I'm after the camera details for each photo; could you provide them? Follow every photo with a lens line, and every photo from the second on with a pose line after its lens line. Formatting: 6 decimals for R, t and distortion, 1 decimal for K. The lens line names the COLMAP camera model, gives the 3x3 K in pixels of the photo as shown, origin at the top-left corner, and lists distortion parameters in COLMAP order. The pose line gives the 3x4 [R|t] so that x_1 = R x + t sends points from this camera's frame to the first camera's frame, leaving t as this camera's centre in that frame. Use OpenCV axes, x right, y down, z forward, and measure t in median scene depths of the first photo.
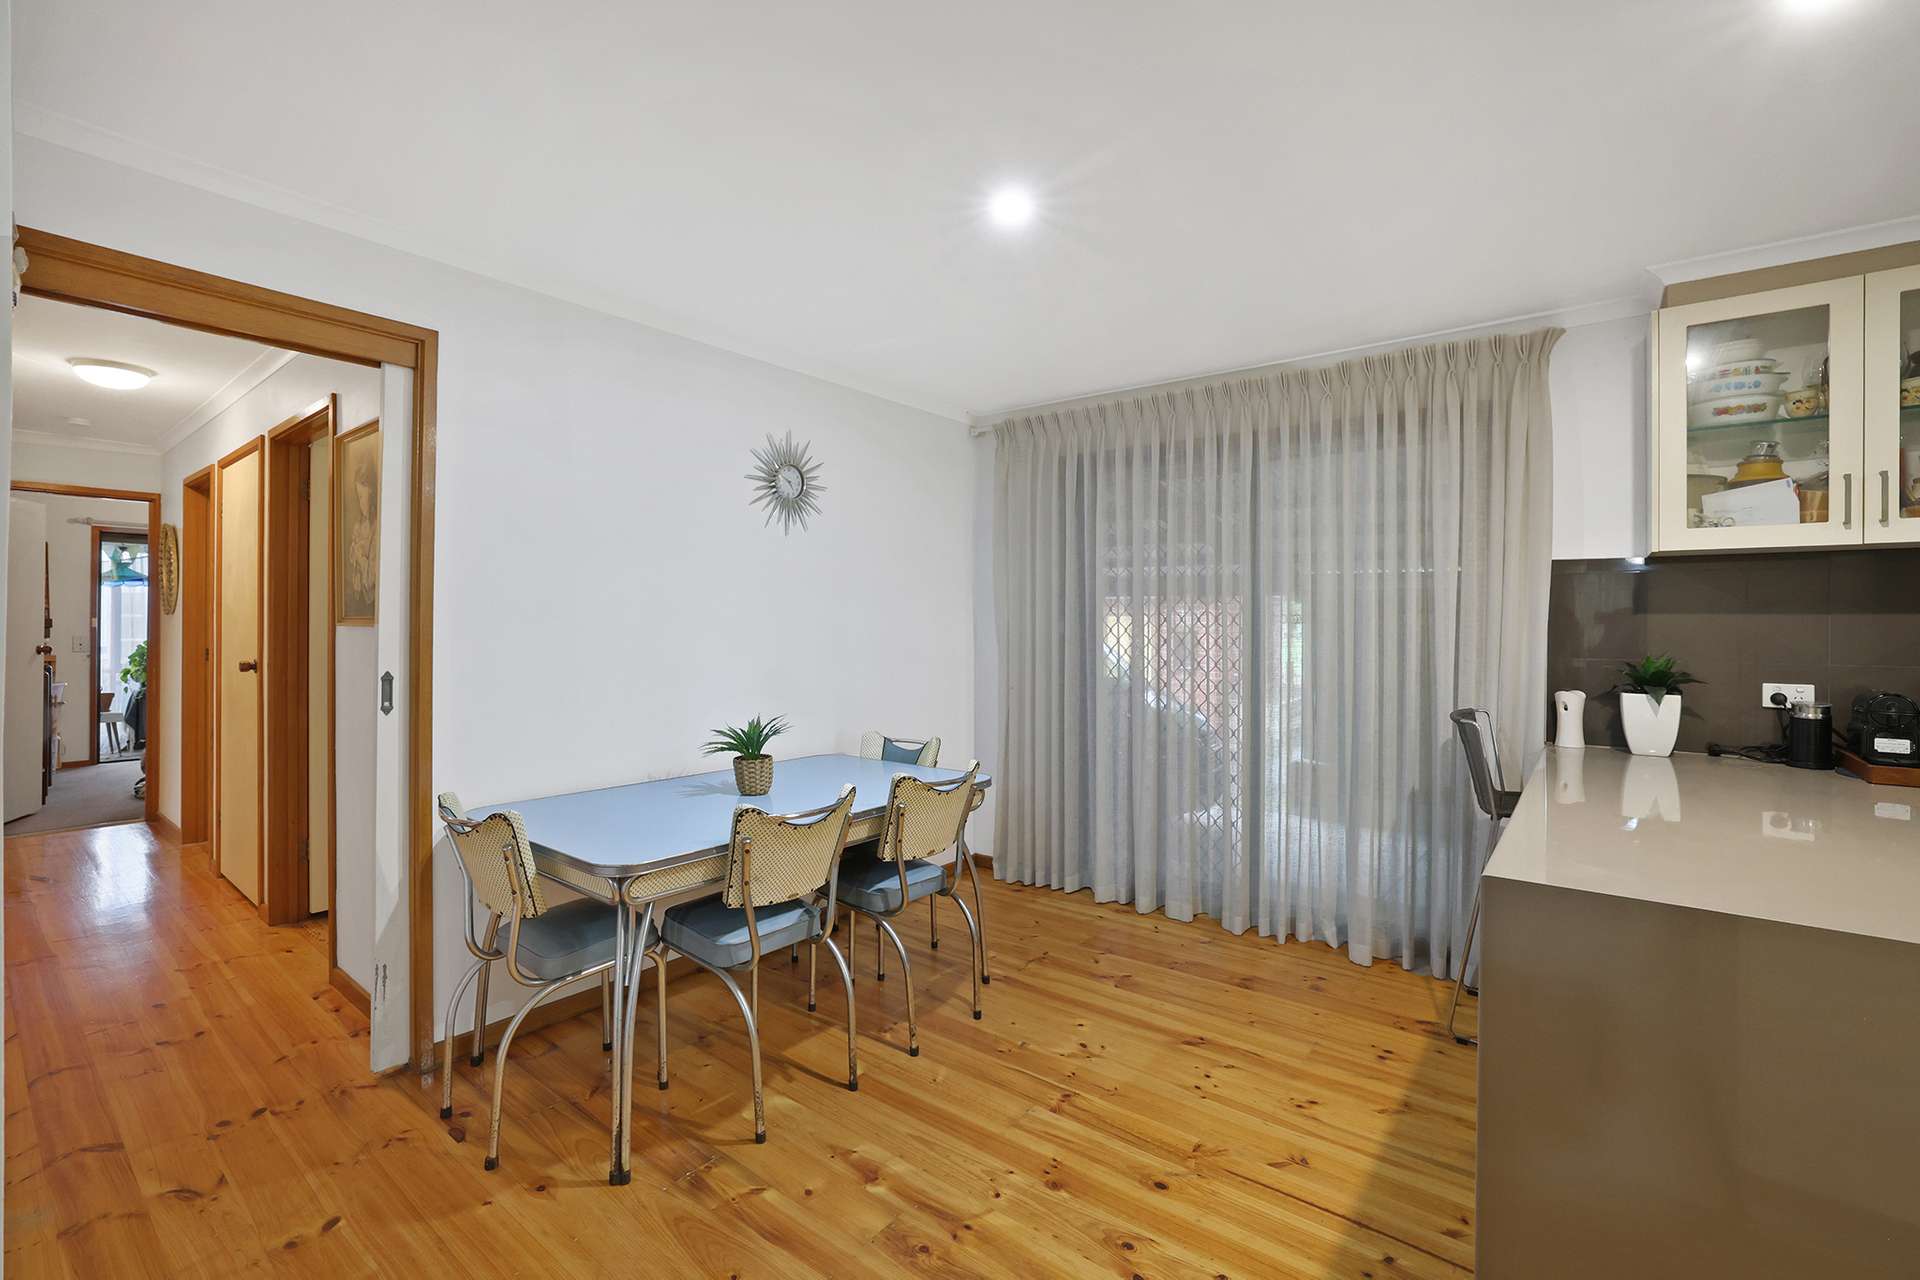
lens RADIAL K [[827.3, 0, 959.1], [0, 827.3, 616.2], [0, 0, 1]] dist [-0.030228, 0.006112]
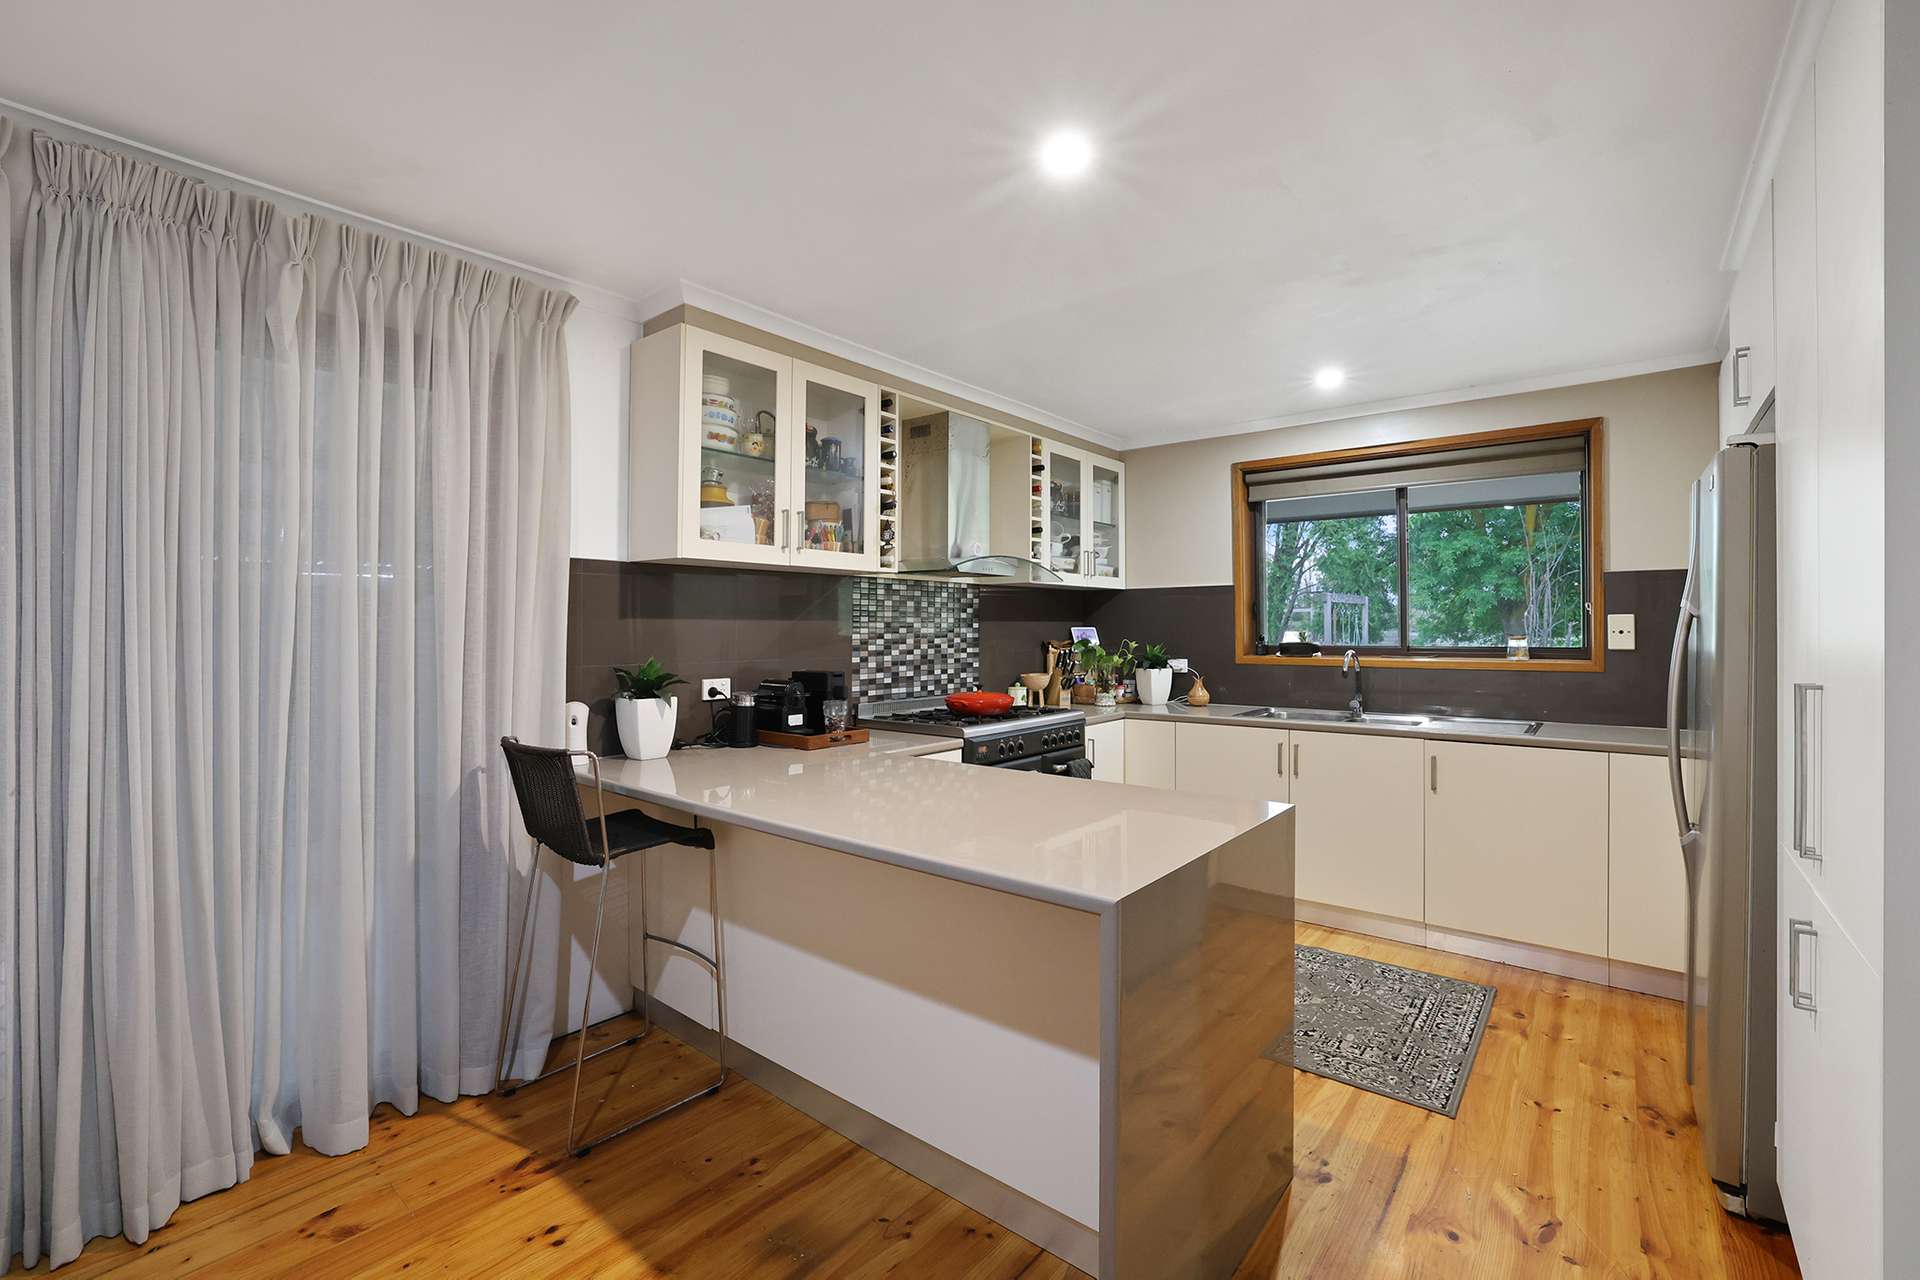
lens RADIAL K [[827.3, 0, 964.4], [0, 827.3, 627.5], [0, 0, 1]] dist [-0.030228, 0.006112]
pose [[0.026739, -0.002455, 0.999639, -0.175734], [0.000817, 0.999997, 0.002434, 0.006523], [-0.999642, 0.000752, 0.026741, 0.631437]]
